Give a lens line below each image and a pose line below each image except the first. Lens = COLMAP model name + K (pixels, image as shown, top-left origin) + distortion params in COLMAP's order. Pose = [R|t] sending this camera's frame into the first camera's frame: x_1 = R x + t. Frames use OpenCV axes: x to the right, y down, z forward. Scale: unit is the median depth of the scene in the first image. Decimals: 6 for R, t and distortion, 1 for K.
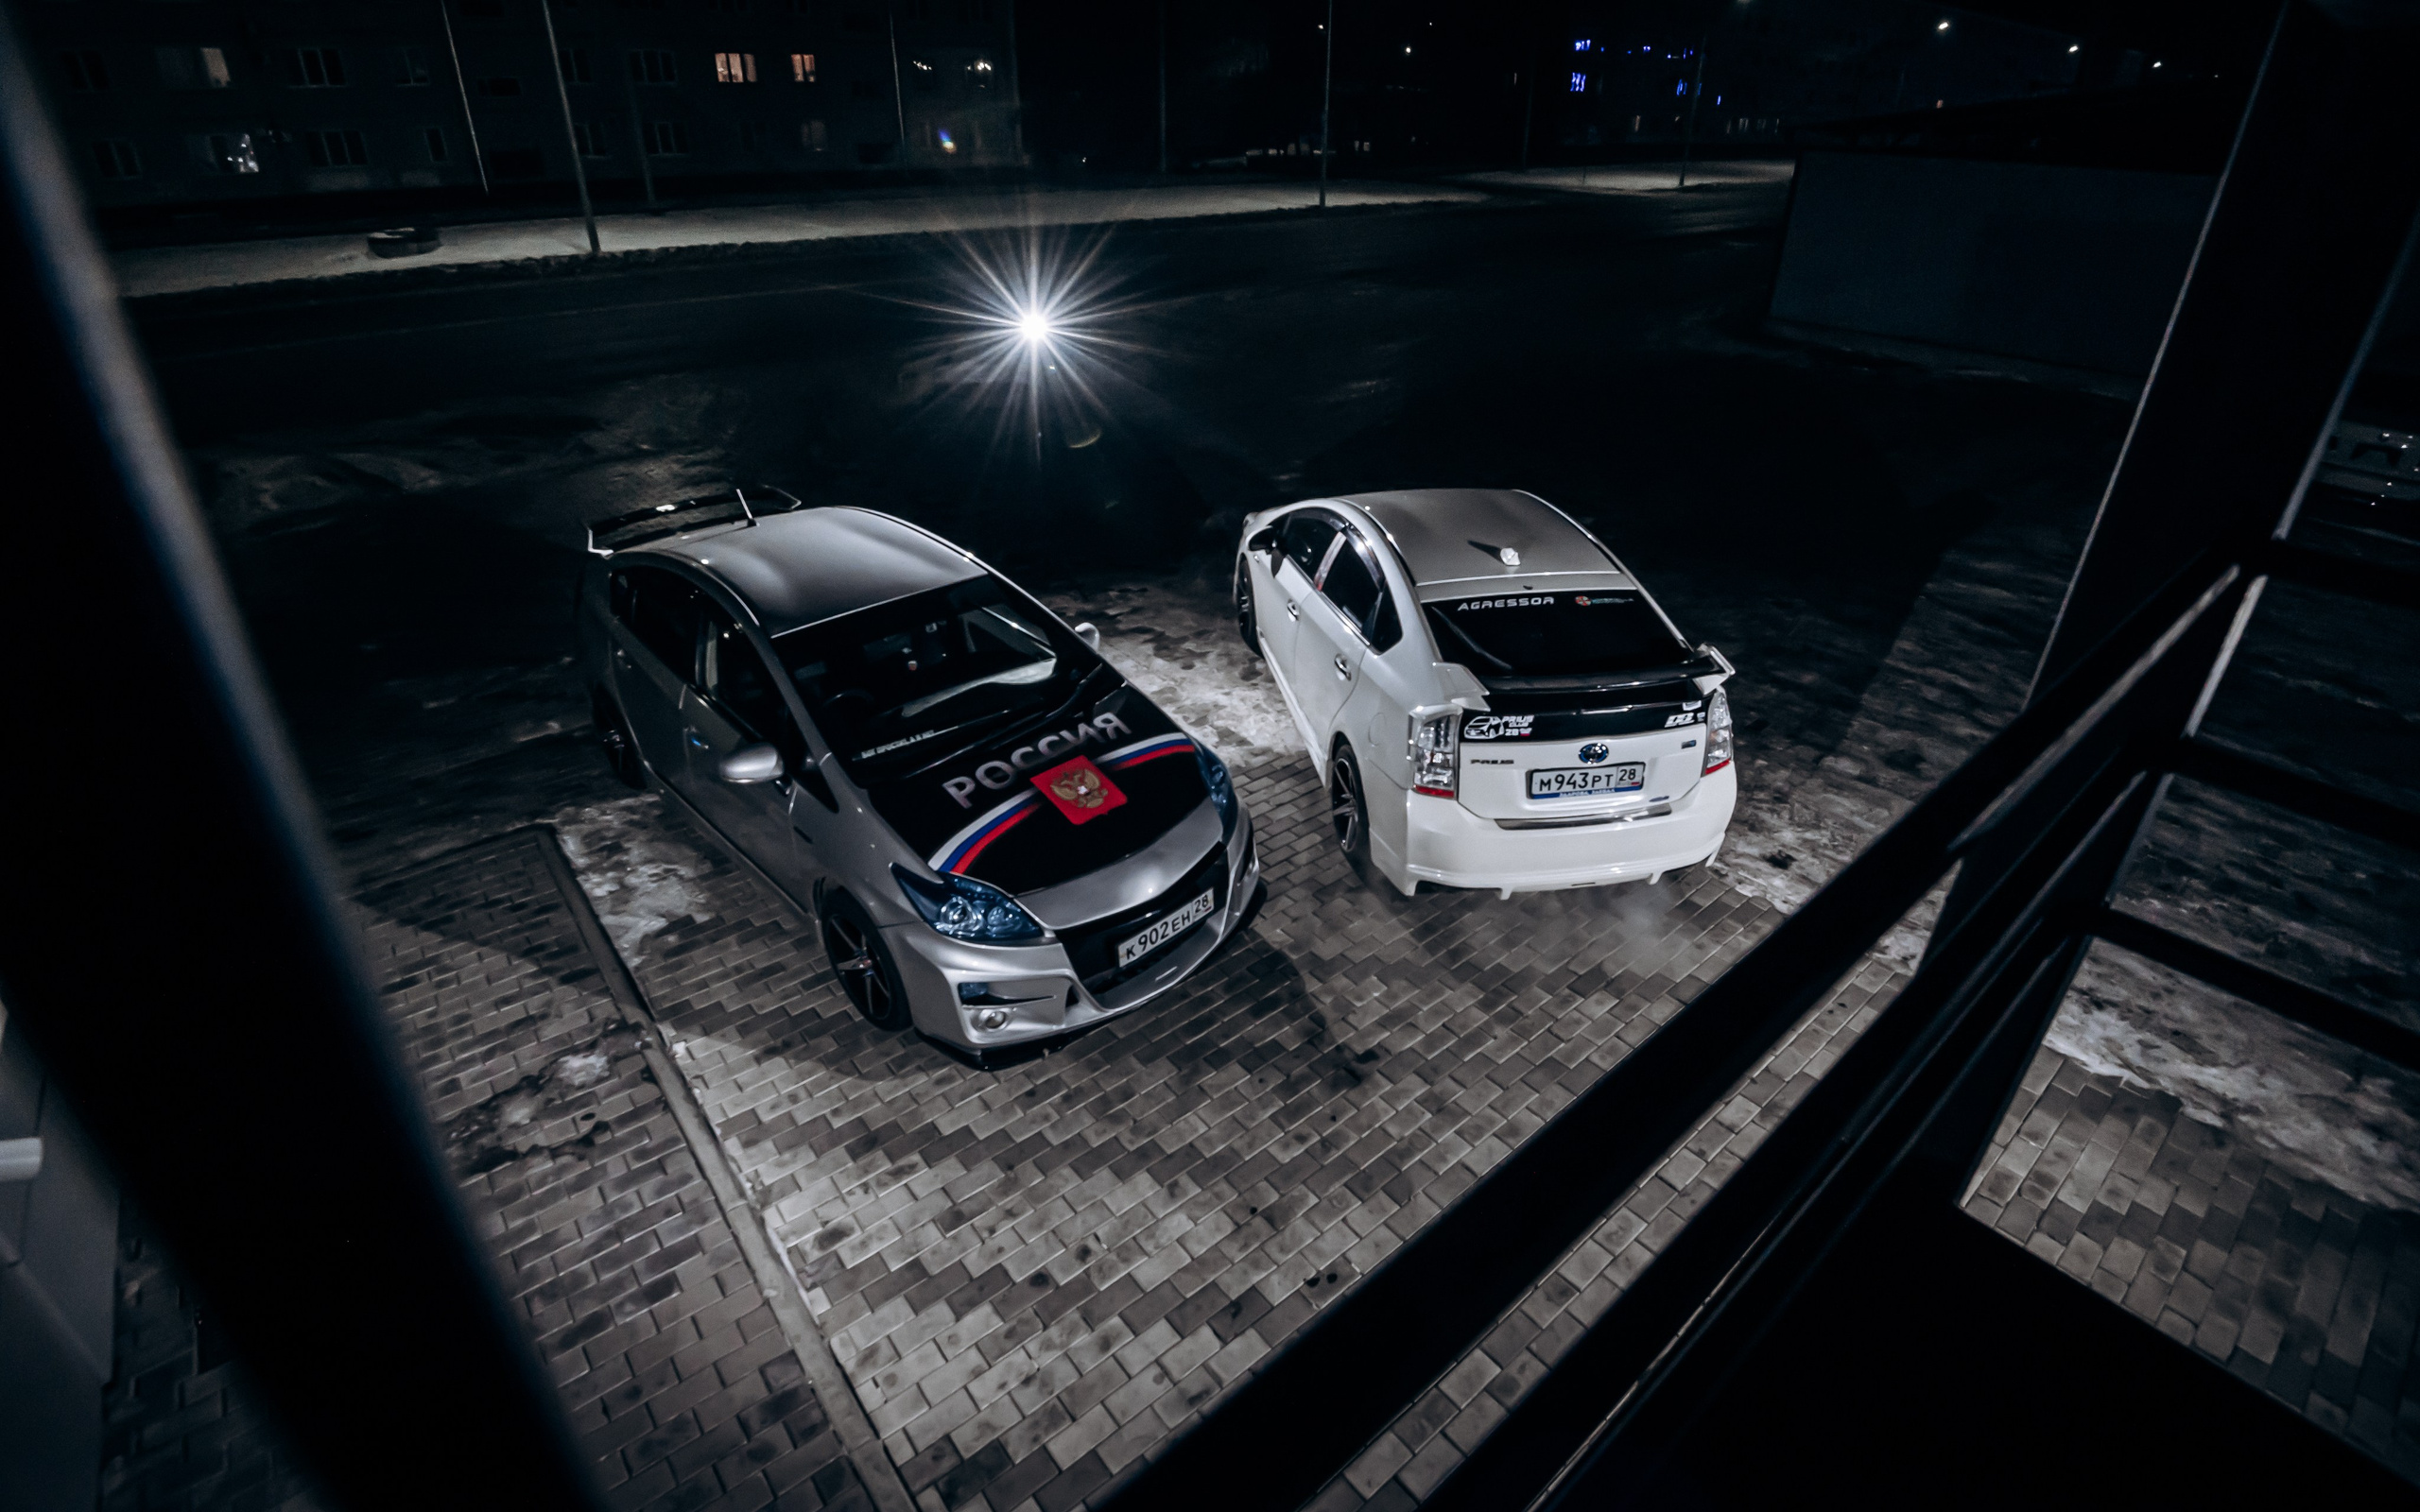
lens RADIAL K [[1098.0, 0, 1210.0], [0, 1098.0, 756.0], [0, 0, 1]] dist [-0.000726, -0.027601]
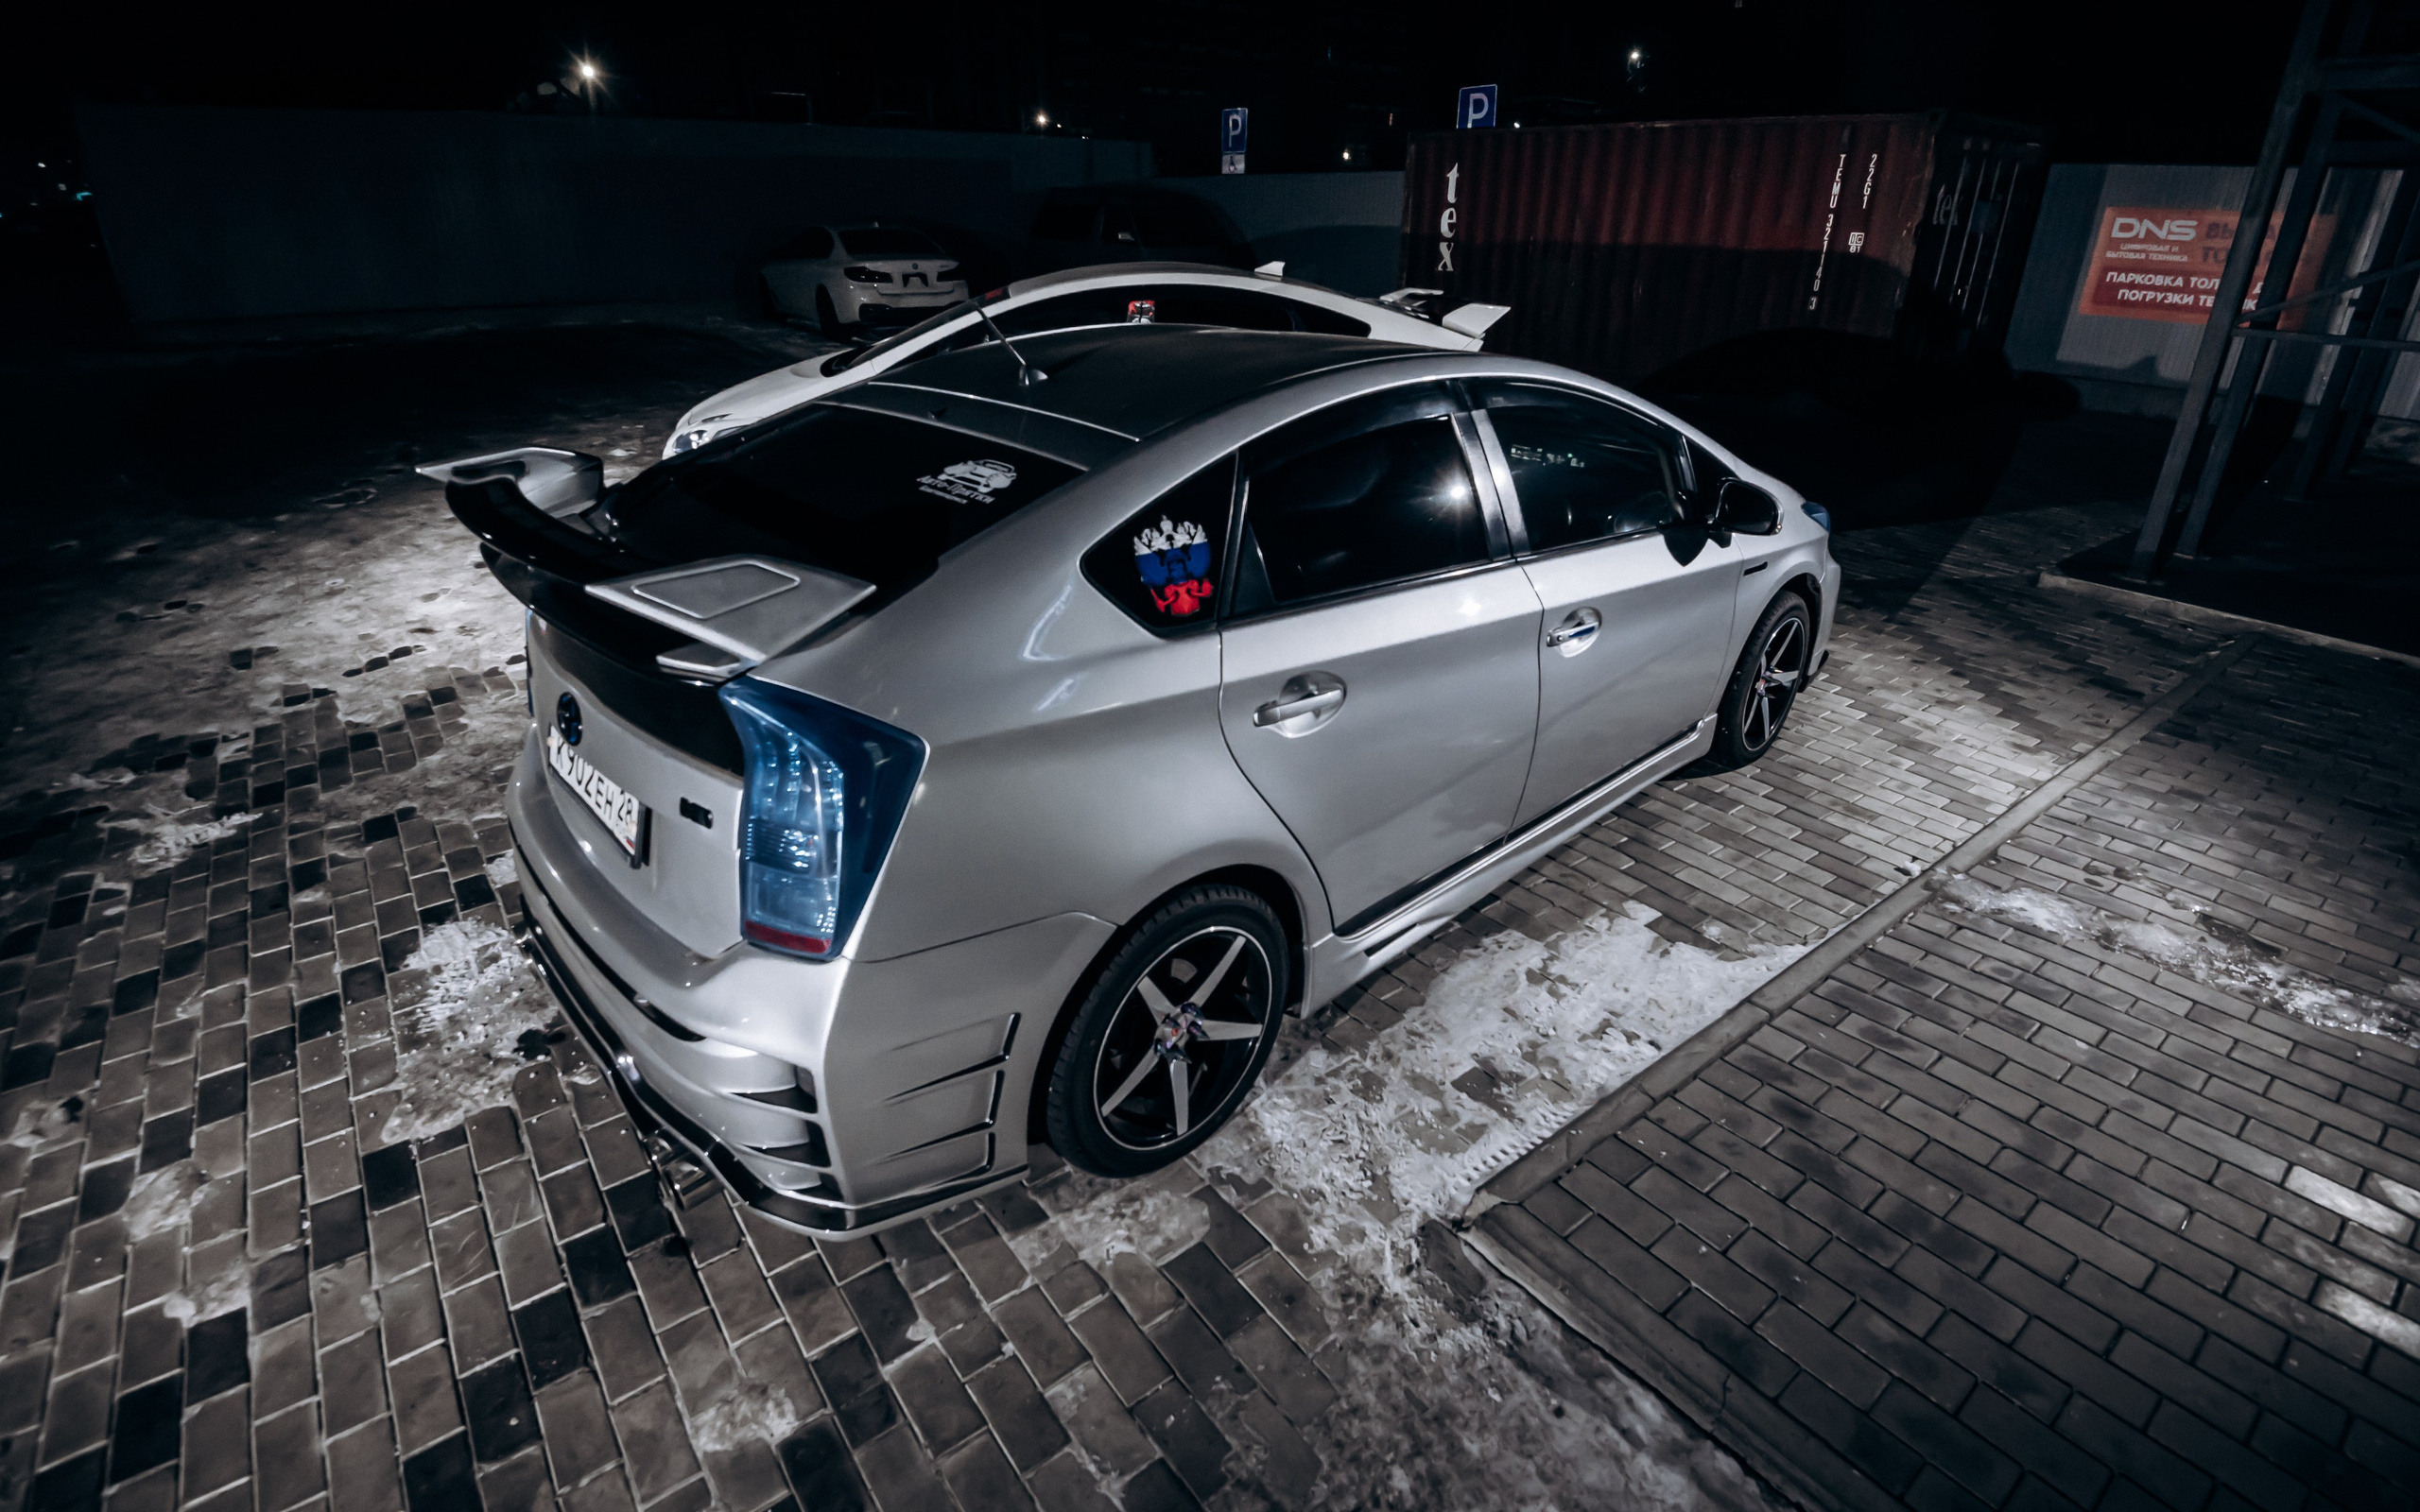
lens RADIAL K [[1115.2, 0, 1225.4], [0, 1115.2, 736.7], [0, 0, 1]] dist [-0.001578, -0.026598]
pose [[0.033472, -0.429312, 0.902536, -1.127108], [0.484204, 0.796951, 0.361131, -0.286443], [-0.874315, 0.424924, 0.234550, 1.193145]]
